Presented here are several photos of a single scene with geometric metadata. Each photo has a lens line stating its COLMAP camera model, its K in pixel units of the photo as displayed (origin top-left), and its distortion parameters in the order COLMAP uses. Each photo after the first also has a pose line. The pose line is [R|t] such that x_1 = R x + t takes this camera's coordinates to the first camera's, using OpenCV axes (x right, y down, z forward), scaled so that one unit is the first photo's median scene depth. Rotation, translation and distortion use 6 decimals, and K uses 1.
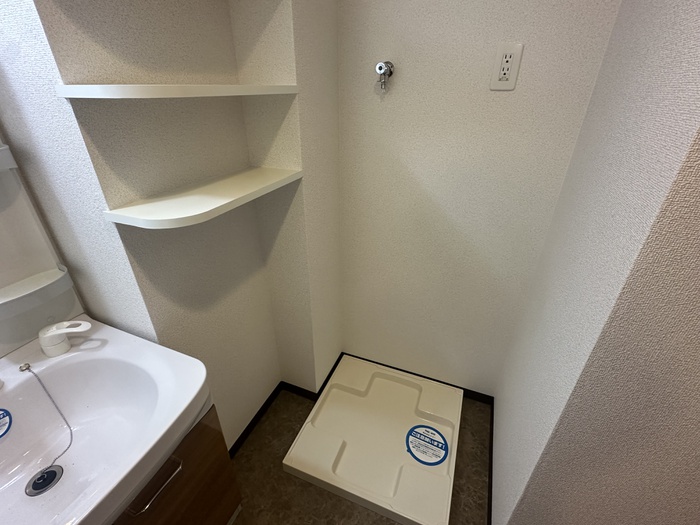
lens RADIAL K [[327.7, 0, 349.5], [0, 327.7, 262.7], [0, 0, 1]] dist [-0.003632, -0.000418]
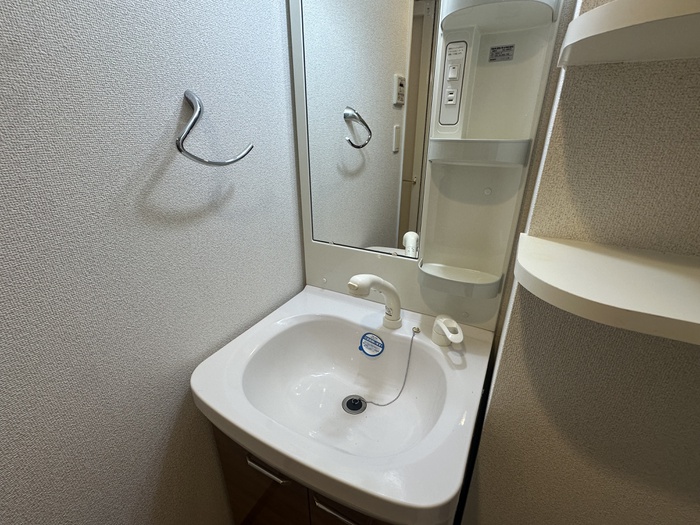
lens RADIAL K [[327.7, 0, 349.2], [0, 327.7, 264.7], [0, 0, 1]] dist [-0.003632, -0.000418]
pose [[-0.106141, 0.390897, -0.914294, -0.032417], [-0.471158, 0.789943, 0.392429, -0.184266], [0.875640, 0.472429, 0.100329, 0.569701]]
